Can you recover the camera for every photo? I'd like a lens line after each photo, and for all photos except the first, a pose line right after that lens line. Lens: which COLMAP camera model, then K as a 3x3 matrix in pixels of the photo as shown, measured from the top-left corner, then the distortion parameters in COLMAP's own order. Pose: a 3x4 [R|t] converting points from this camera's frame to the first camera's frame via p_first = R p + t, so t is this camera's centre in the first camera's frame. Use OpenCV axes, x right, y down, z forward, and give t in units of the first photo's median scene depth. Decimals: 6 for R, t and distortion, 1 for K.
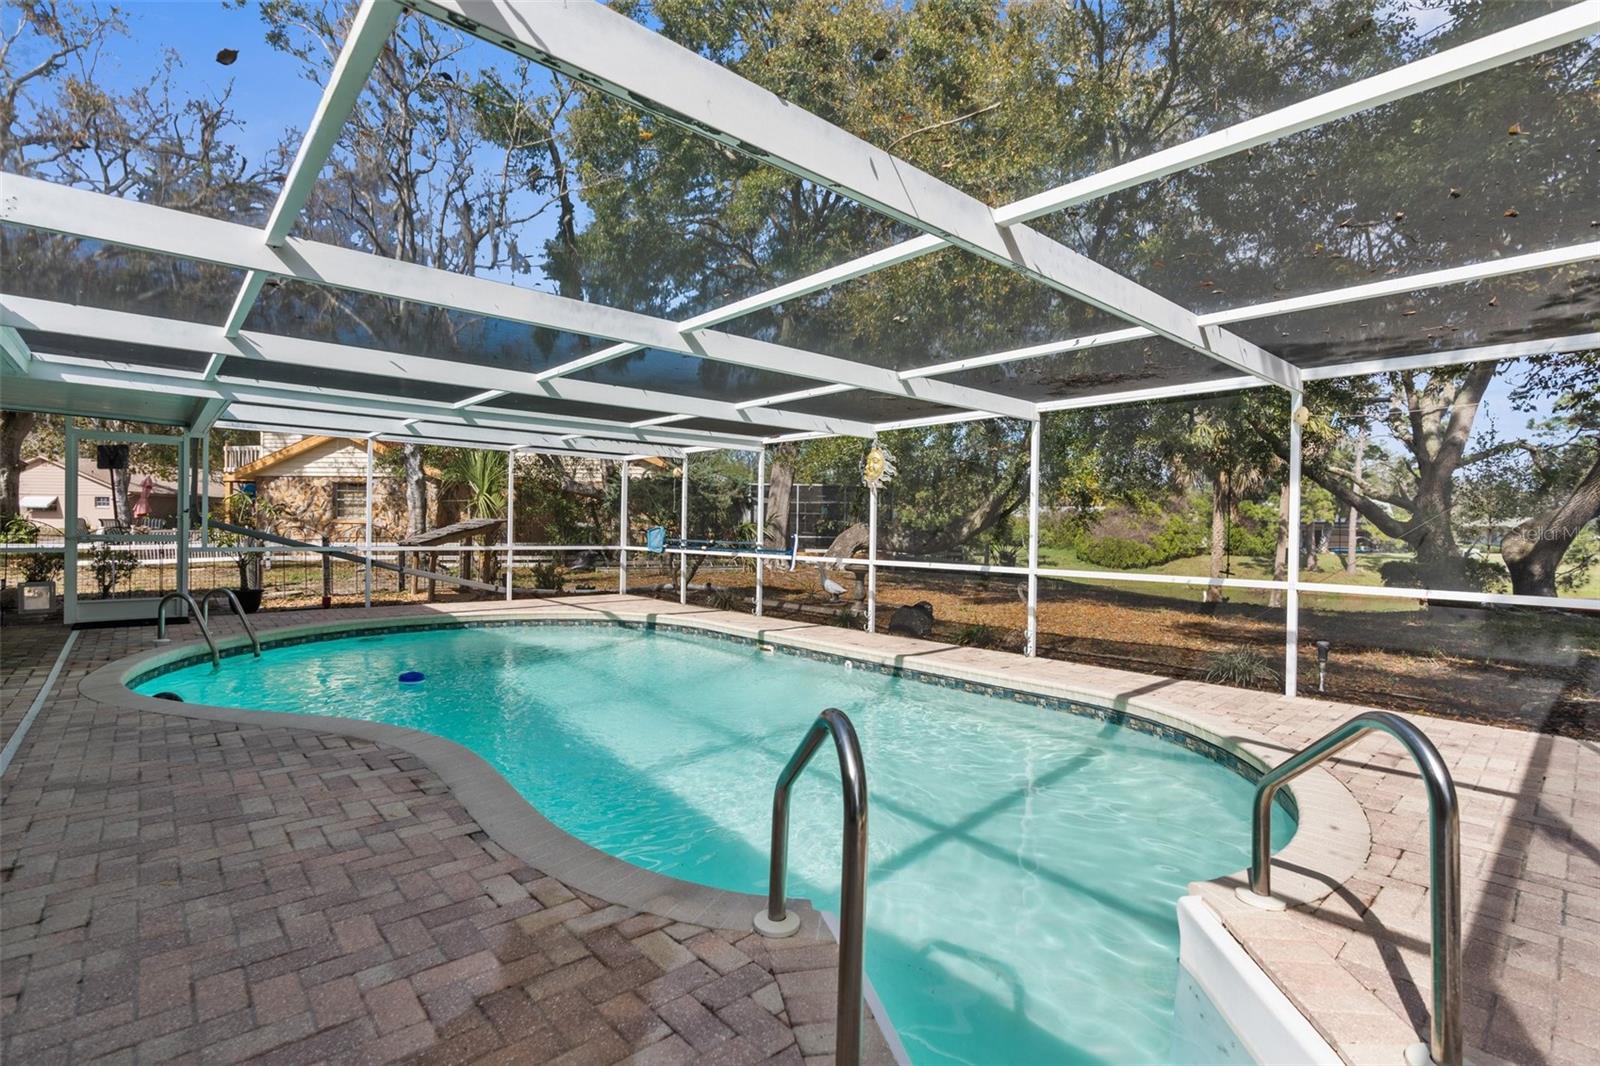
lens RADIAL K [[728.4, 0, 804.9], [0, 728.4, 524.0], [0, 0, 1]] dist [-0.012346, 0.002330]
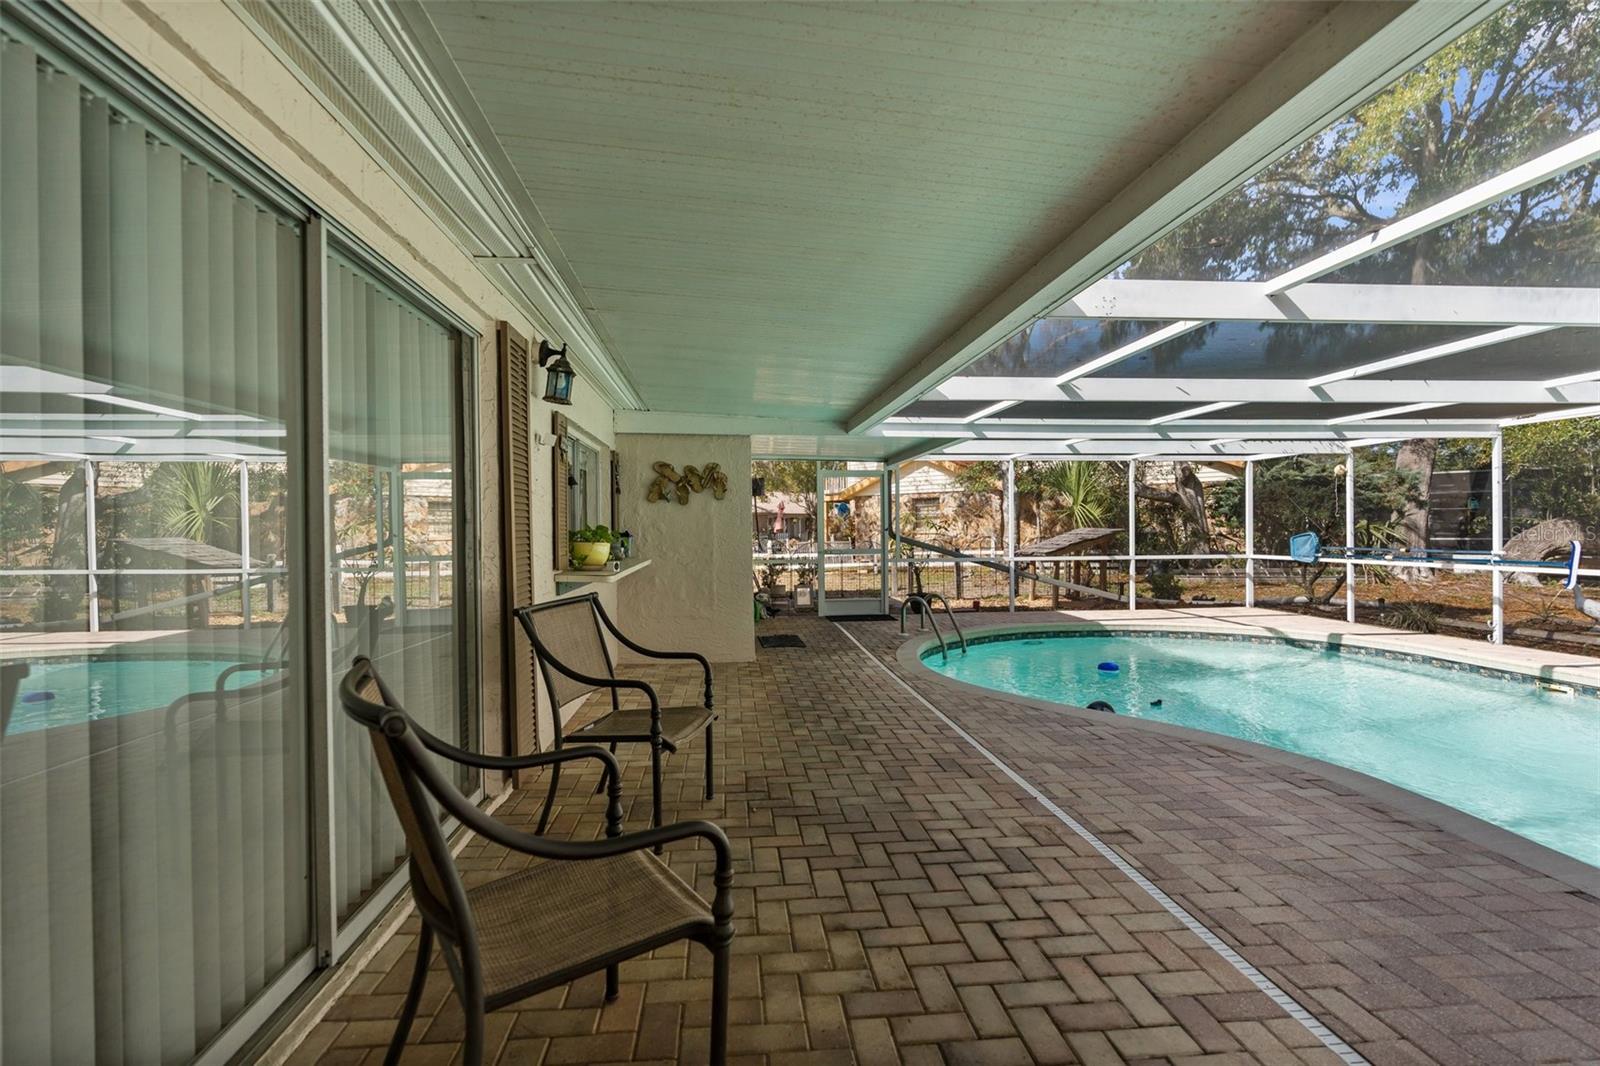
lens RADIAL K [[728.4, 0, 793.0], [0, 728.4, 529.7], [0, 0, 1]] dist [-0.012346, 0.002330]
pose [[0.796714, -0.022845, -0.603925, -0.174710], [0.025601, 0.999664, -0.004042, -0.012925], [0.603814, -0.012241, 0.797031, -0.078760]]
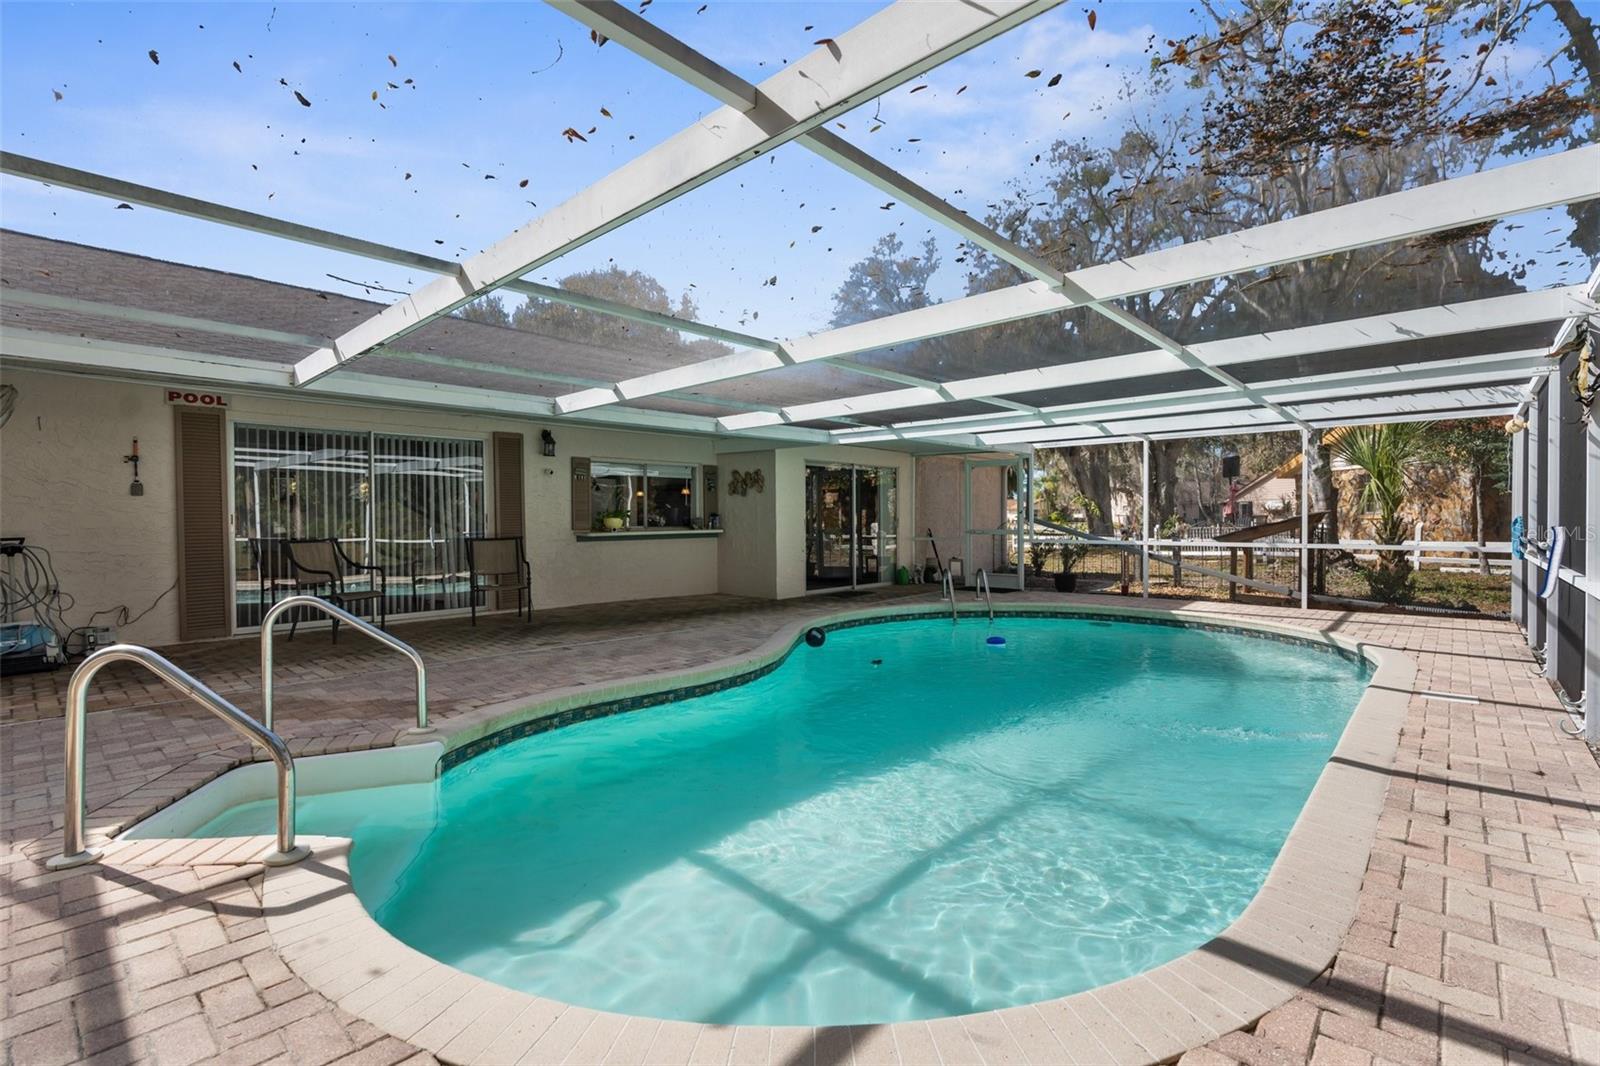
lens RADIAL K [[728.4, 0, 788.7], [0, 728.4, 520.5], [0, 0, 1]] dist [-0.012346, 0.002330]
pose [[0.078517, -0.015002, -0.996800, 0.376437], [0.012267, 0.999826, -0.014081, 0.008895], [0.996837, -0.011122, 0.078688, 0.353521]]
